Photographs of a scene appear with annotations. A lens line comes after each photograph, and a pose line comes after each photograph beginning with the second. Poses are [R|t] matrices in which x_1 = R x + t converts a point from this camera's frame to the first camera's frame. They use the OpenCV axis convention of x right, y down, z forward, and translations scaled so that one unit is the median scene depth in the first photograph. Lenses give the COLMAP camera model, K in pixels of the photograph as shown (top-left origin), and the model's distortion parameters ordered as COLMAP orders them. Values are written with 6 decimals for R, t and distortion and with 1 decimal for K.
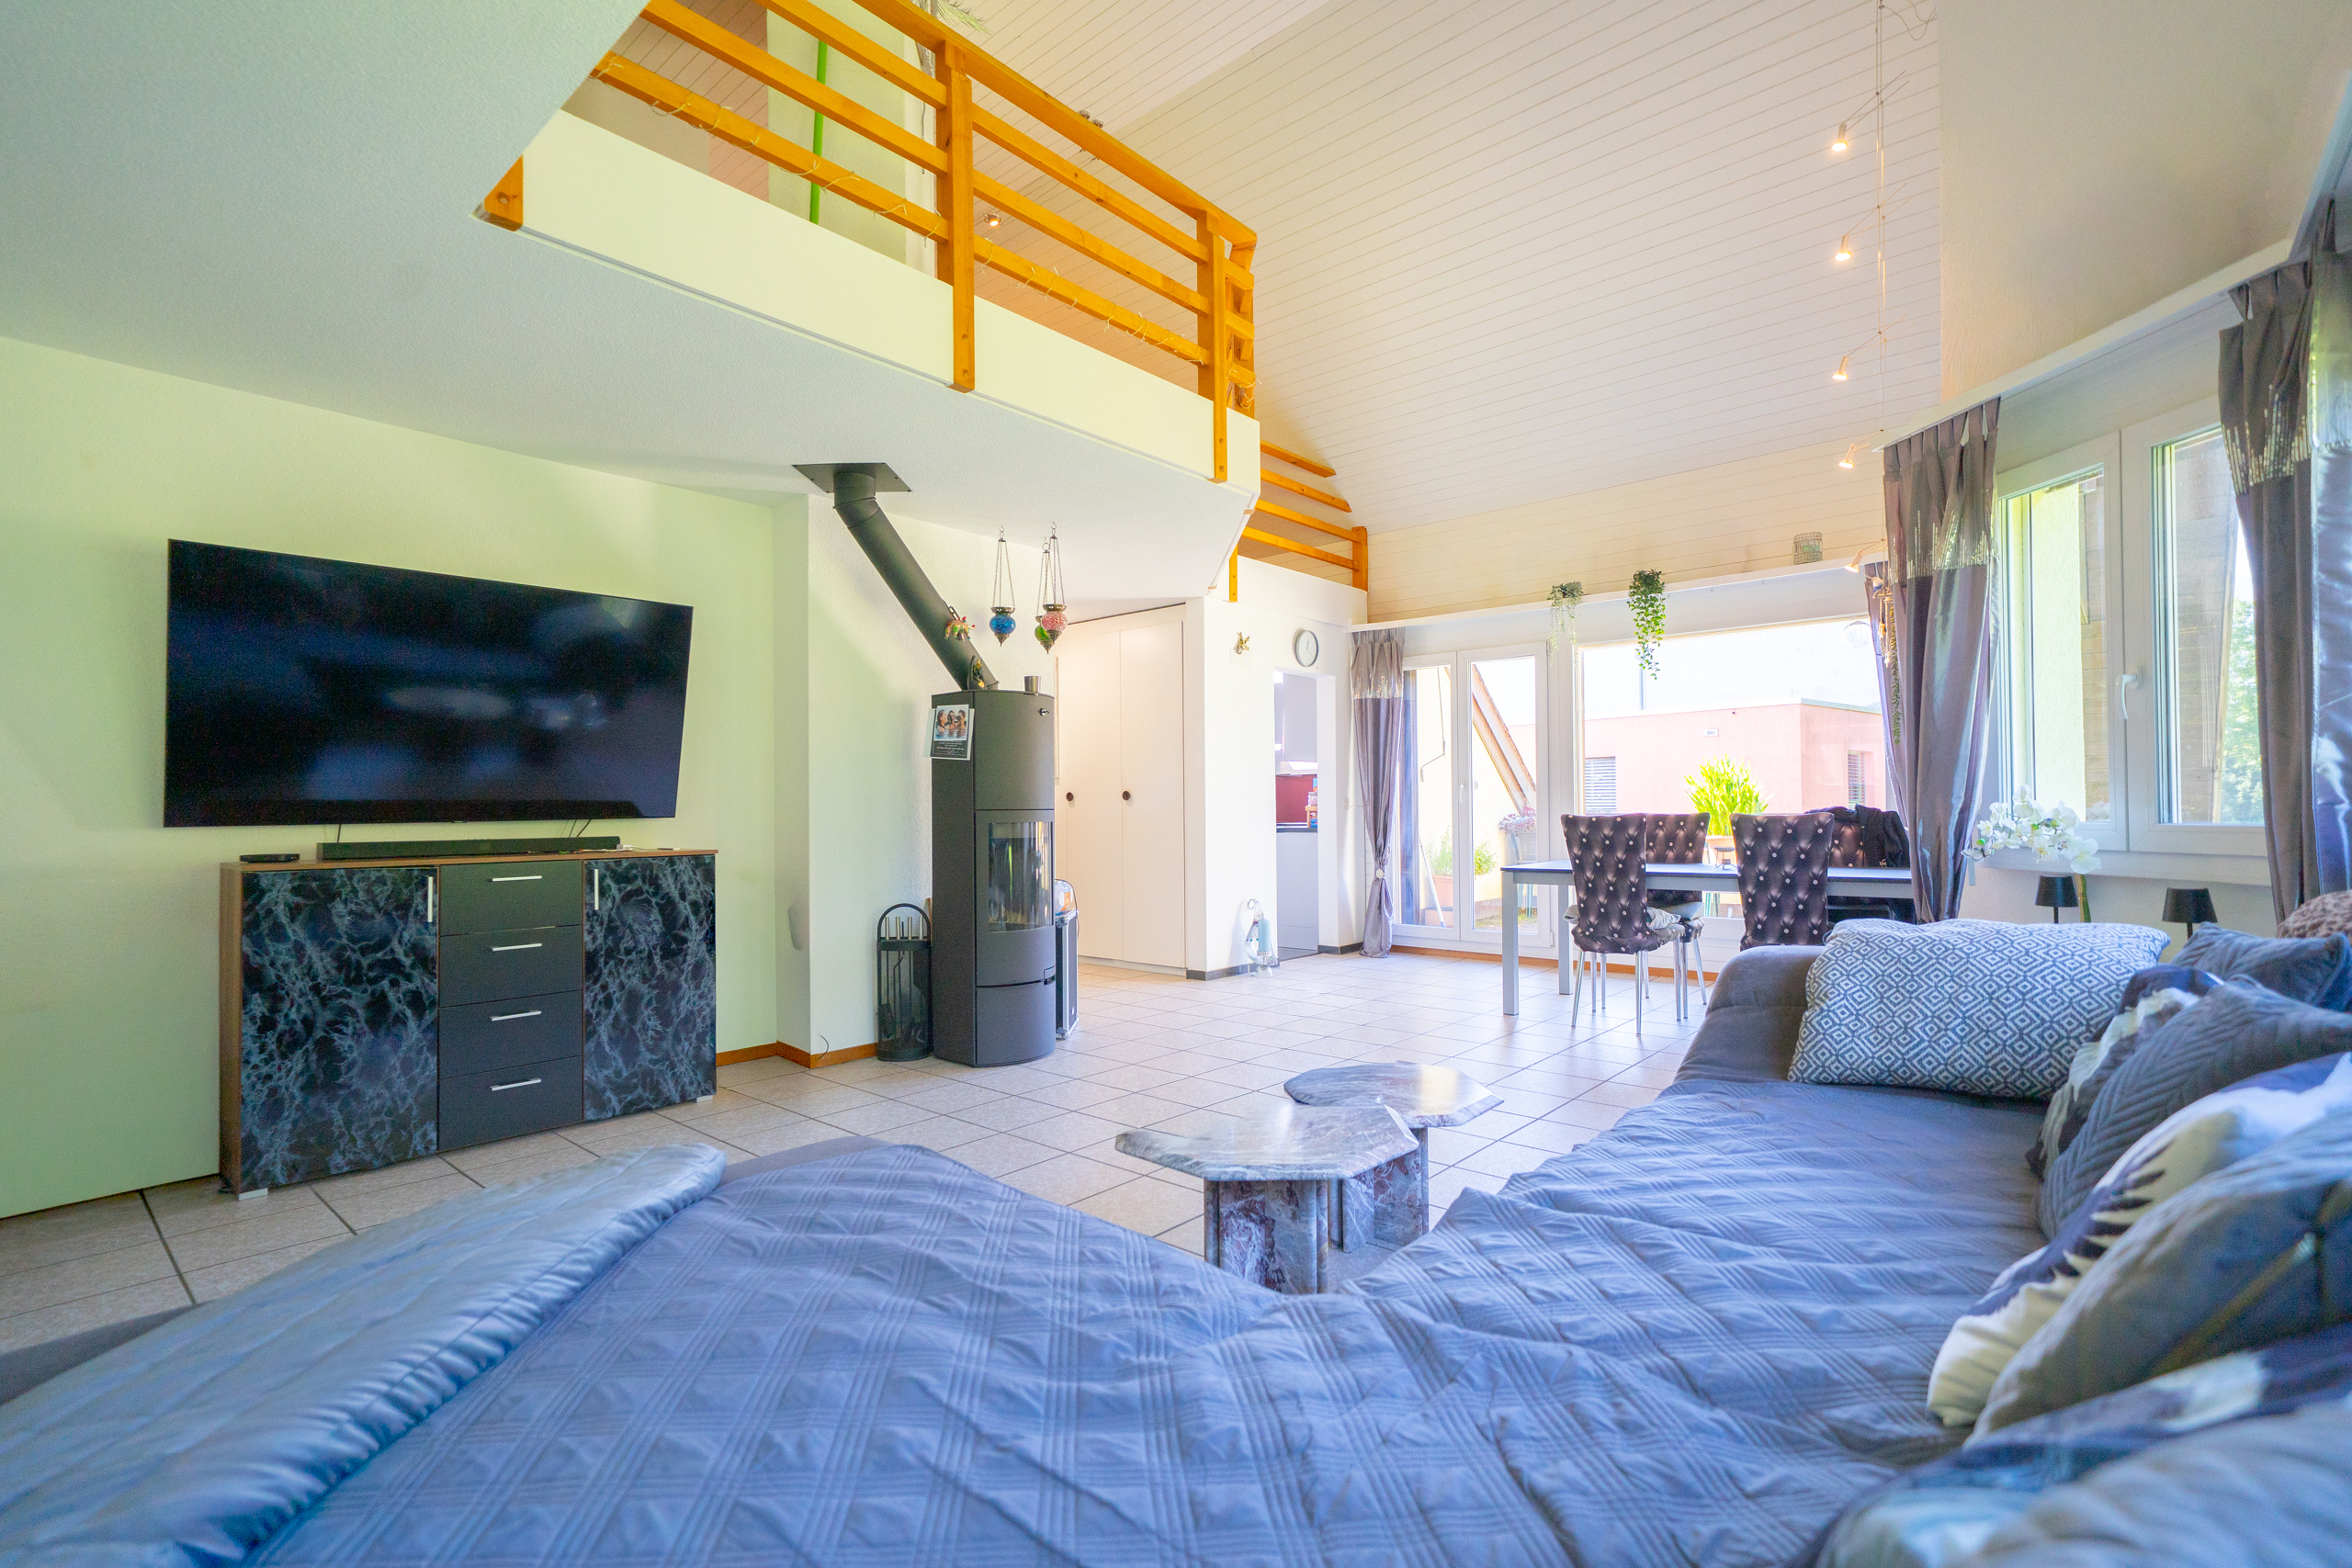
lens RADIAL K [[1083.3, 0, 1176.0], [0, 1083.3, 784.0], [0, 0, 1]] dist [-0.000084, -0.000012]
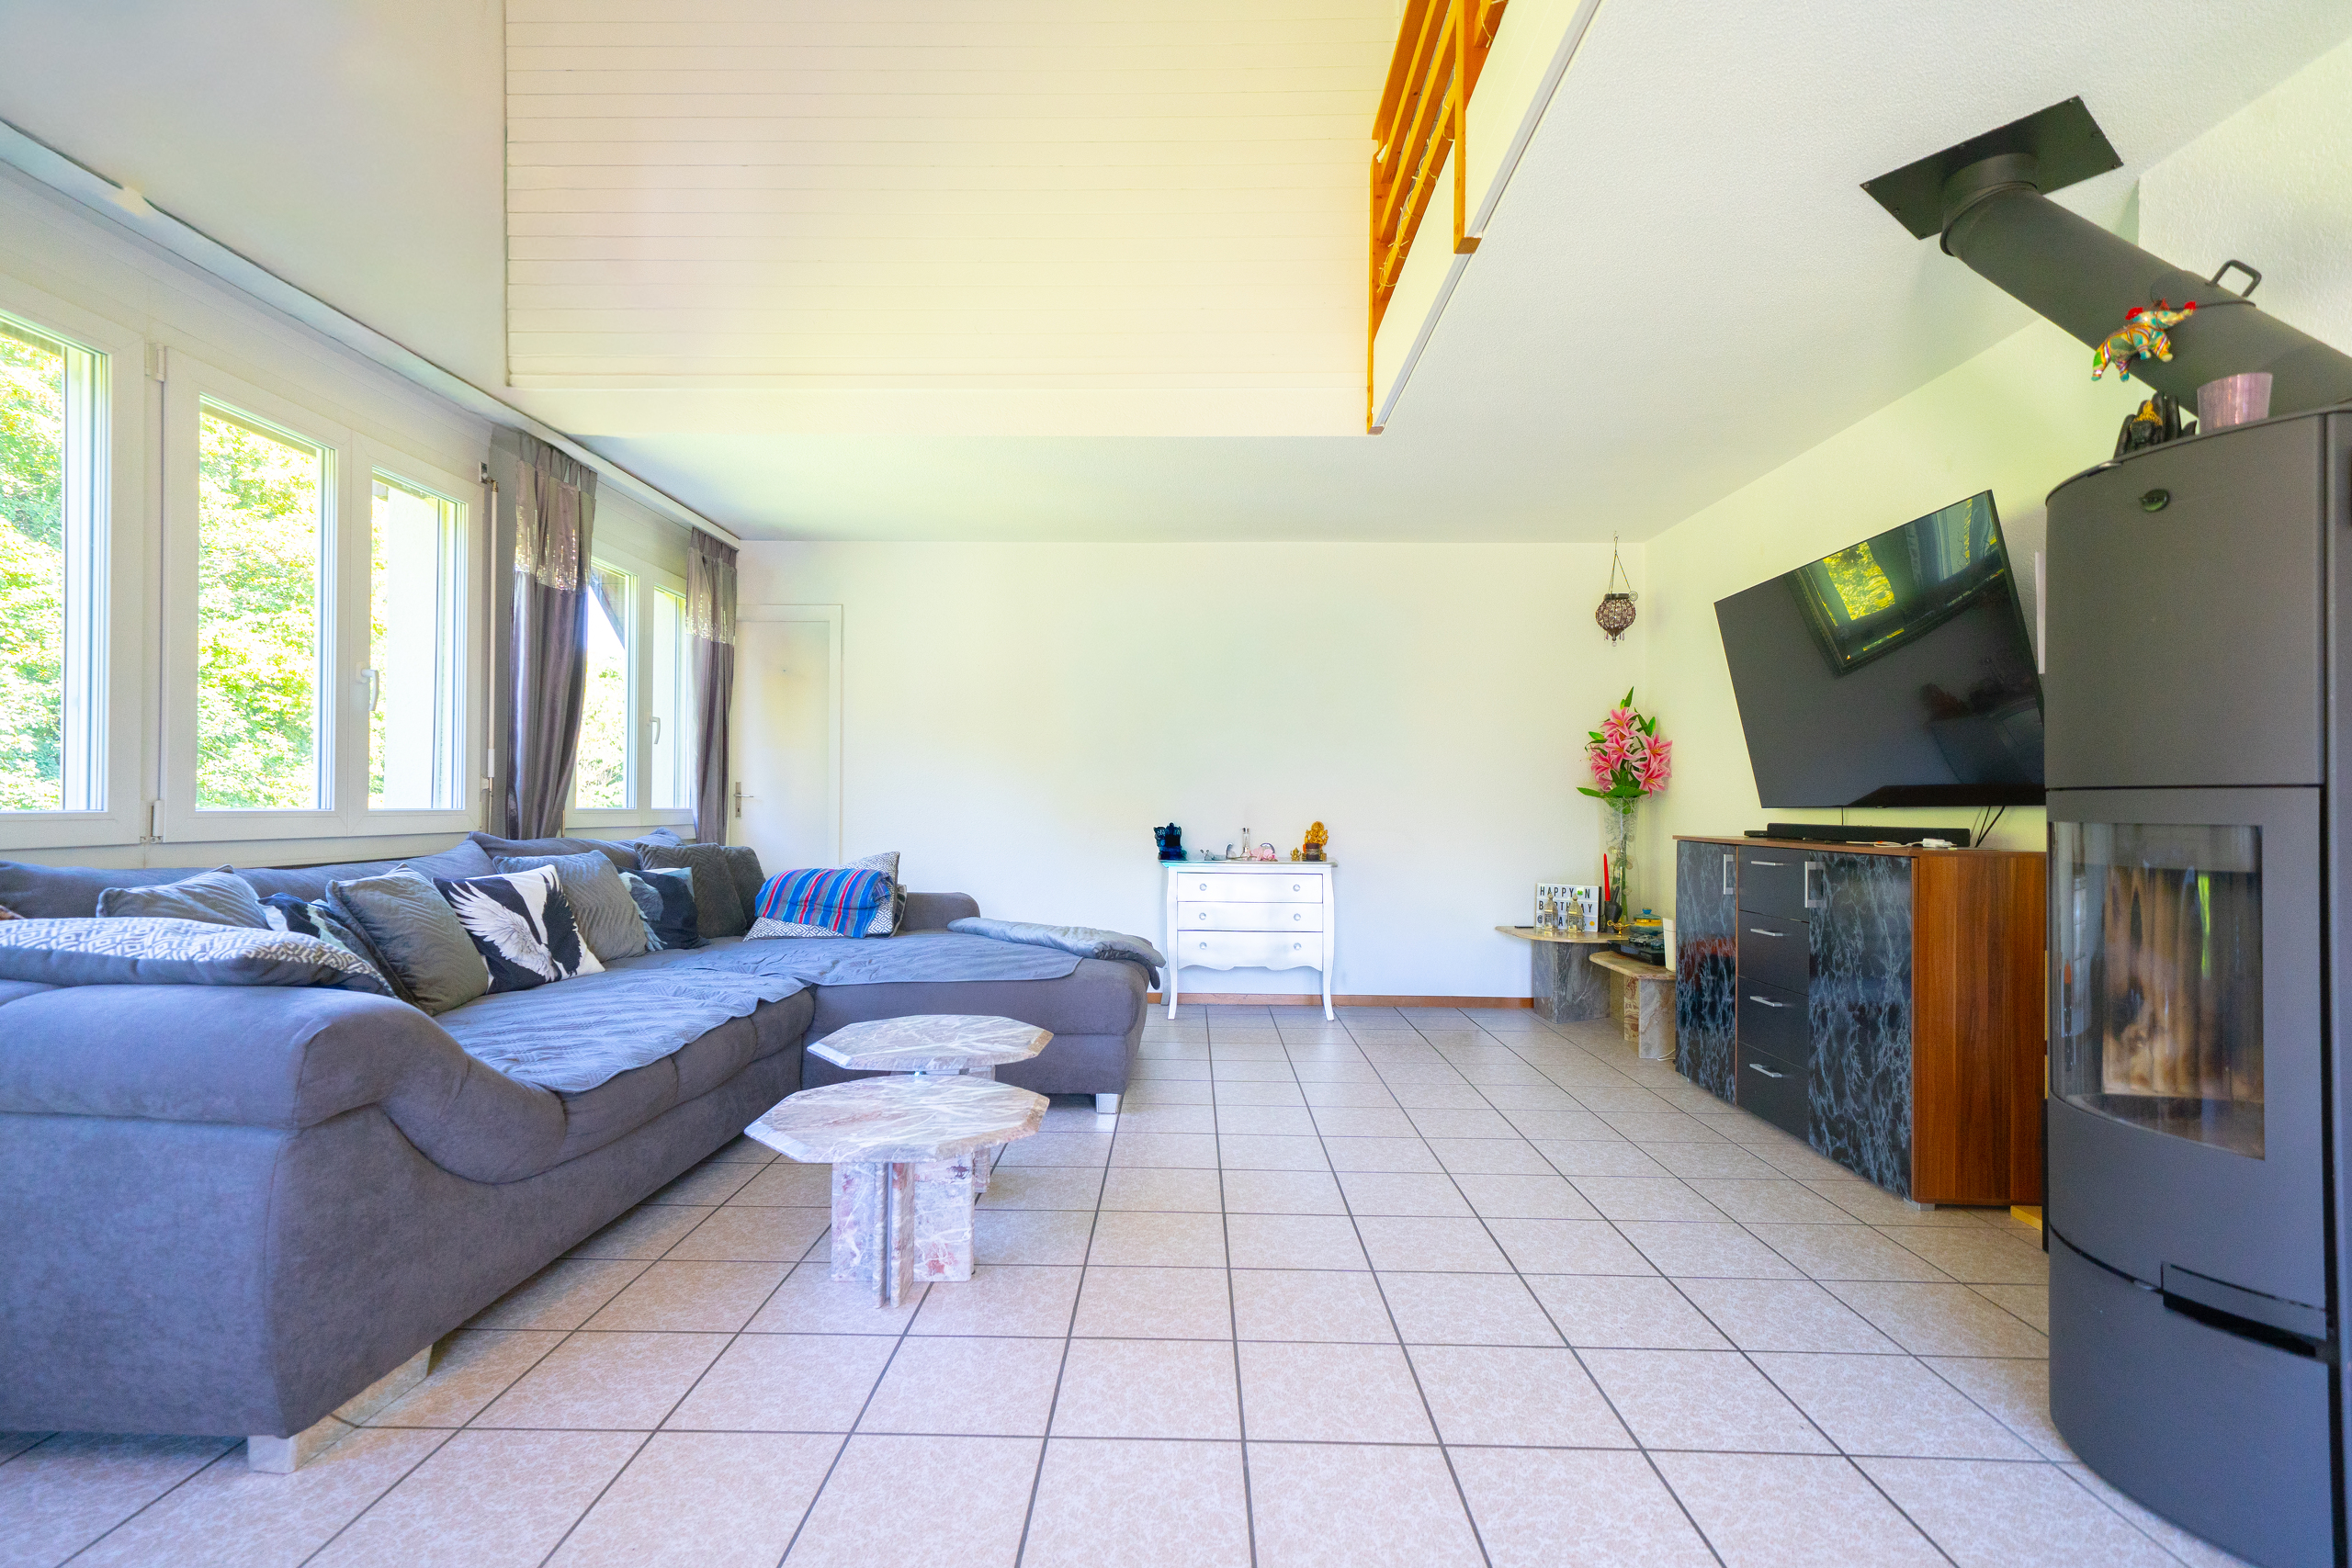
lens RADIAL K [[1083.3, 0, 1176.0], [0, 1083.3, 784.0], [0, 0, 1]] dist [-0.000084, -0.000012]
pose [[-0.761825, -0.007991, -0.647733, 0.412830], [0.012460, 0.999558, -0.026986, 0.032375], [0.647663, -0.028630, -0.761389, 1.305860]]
